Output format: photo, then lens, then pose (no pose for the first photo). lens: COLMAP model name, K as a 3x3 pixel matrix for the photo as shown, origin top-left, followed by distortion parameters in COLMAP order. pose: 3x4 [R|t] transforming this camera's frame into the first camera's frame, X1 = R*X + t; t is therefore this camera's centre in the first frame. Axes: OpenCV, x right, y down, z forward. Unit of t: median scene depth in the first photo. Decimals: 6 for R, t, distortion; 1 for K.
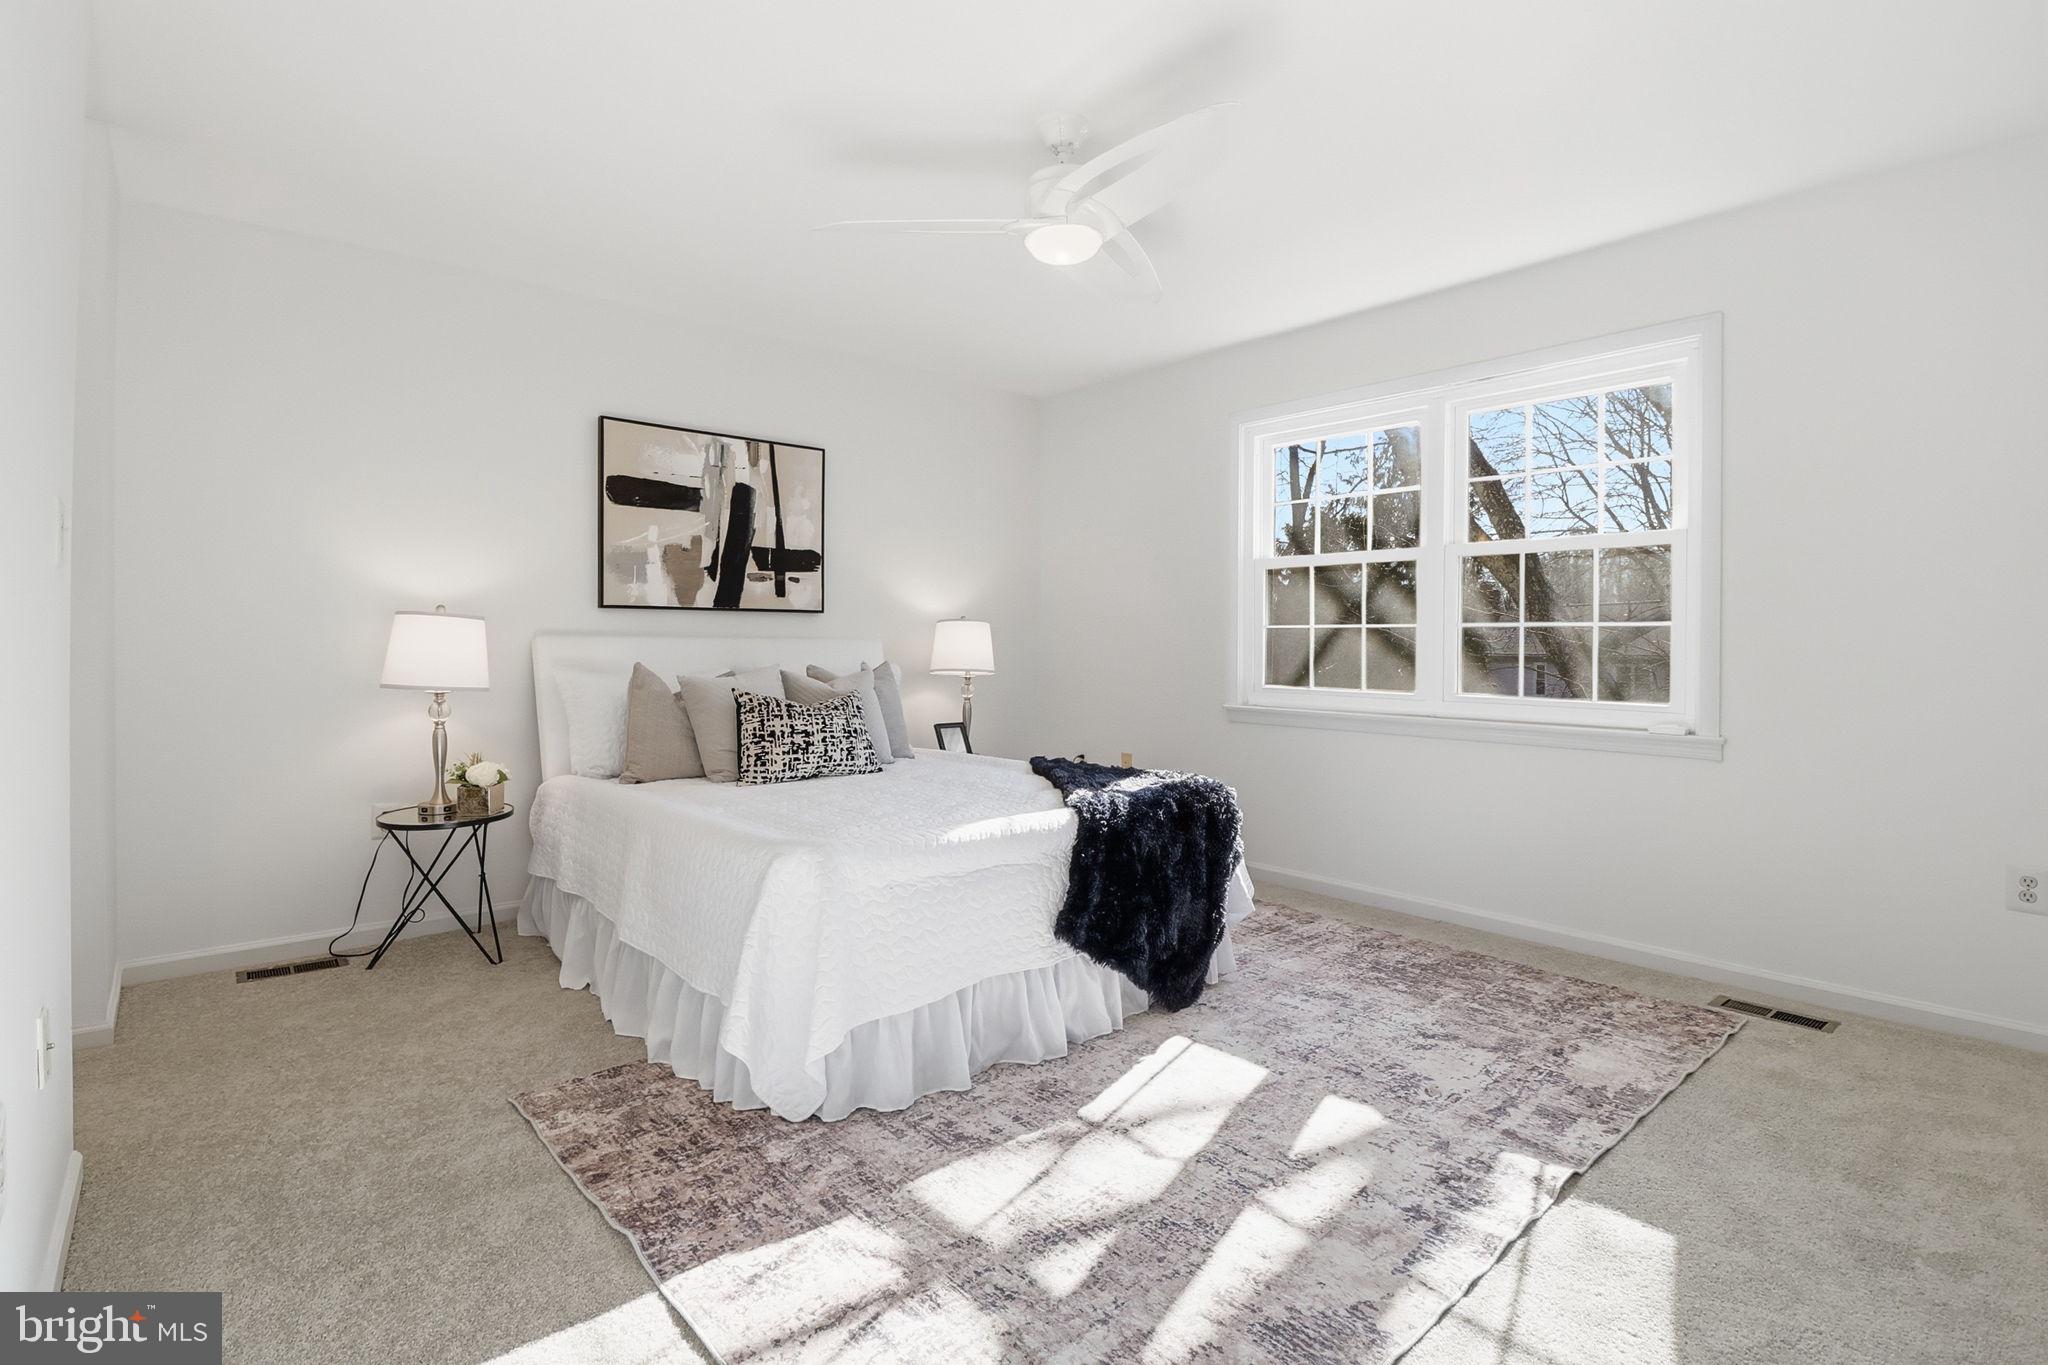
lens RADIAL K [[998.0, 0, 1025.0], [0, 998.0, 666.8], [0, 0, 1]] dist [0.002930, 0.000163]
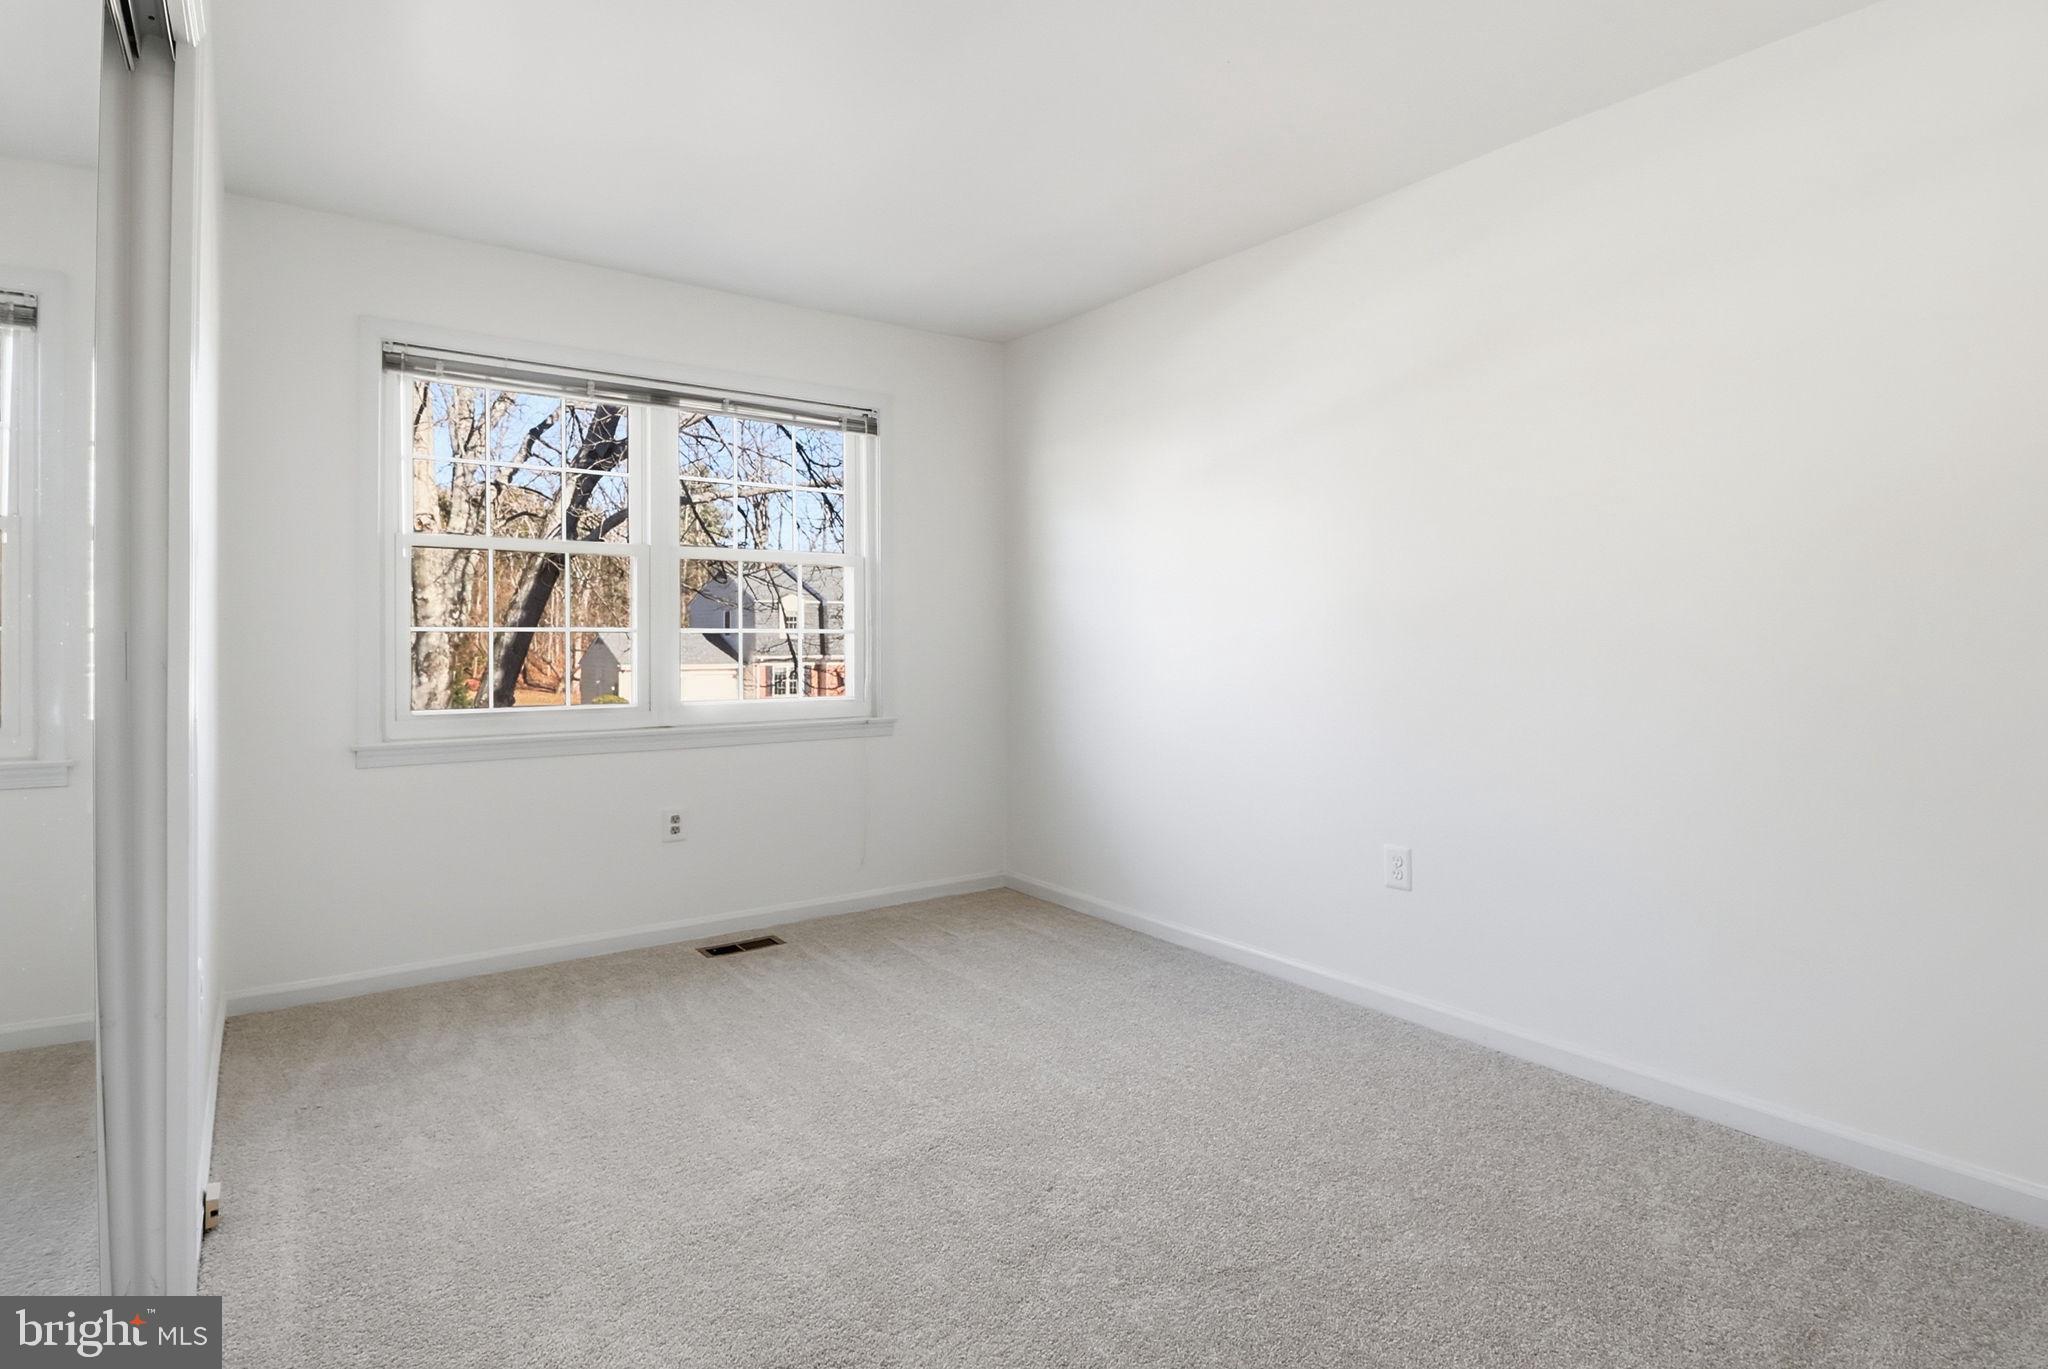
lens RADIAL K [[998.0, 0, 1023.8], [0, 998.0, 669.6], [0, 0, 1]] dist [0.002930, 0.000163]
pose [[0.058086, -0.024957, 0.998000, -0.424229], [0.025596, 0.999396, 0.023502, -0.015507], [-0.997983, 0.024180, 0.058690, 0.534029]]
